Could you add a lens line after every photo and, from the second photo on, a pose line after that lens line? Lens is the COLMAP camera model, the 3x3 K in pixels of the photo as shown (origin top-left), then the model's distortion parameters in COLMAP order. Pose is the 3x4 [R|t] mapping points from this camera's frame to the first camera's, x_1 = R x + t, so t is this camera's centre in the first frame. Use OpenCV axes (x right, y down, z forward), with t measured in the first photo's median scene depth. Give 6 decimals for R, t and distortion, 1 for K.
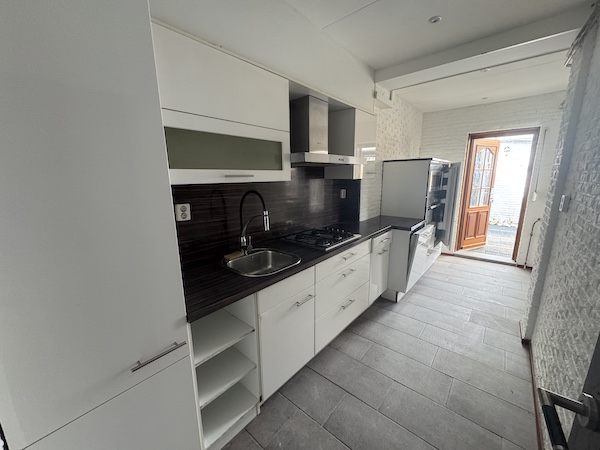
lens RADIAL K [[239.0, 0, 298.5], [0, 239.0, 228.4], [0, 0, 1]] dist [-0.000557, 0.000459]
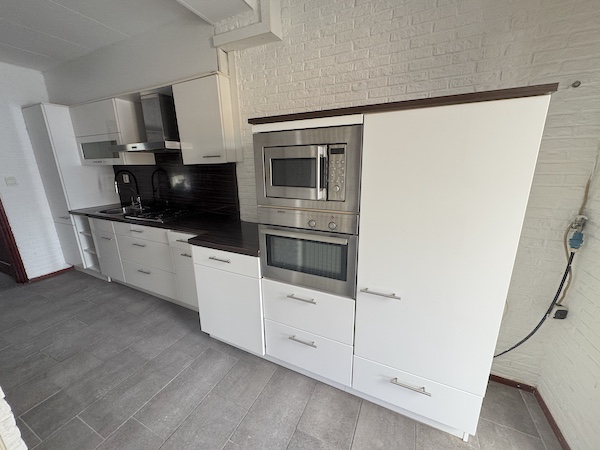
lens RADIAL K [[239.0, 0, 300.3], [0, 239.0, 224.9], [0, 0, 1]] dist [-0.000557, 0.000459]
pose [[0.261380, 0.260534, -0.929410, 1.378722], [-0.191715, 0.957712, 0.214552, -0.290417], [0.946005, 0.122102, 0.300275, 1.282535]]
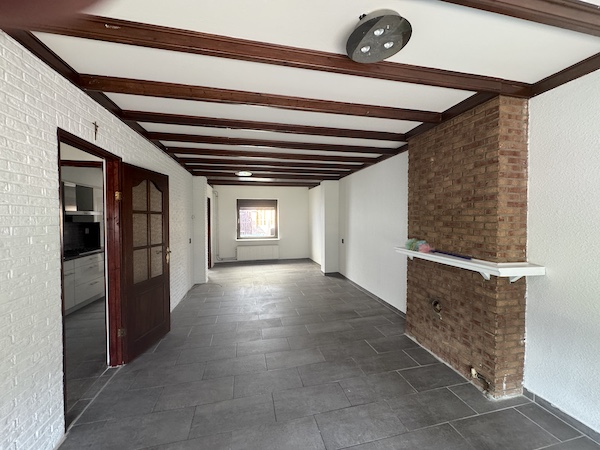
lens RADIAL K [[239.0, 0, 304.2], [0, 239.0, 225.6], [0, 0, 1]] dist [-0.000557, 0.000459]
pose [[0.594240, -0.001345, 0.804287, -0.343389], [0.152447, 0.982059, -0.110992, 0.316498], [-0.789708, 0.188567, 0.583784, -1.599443]]
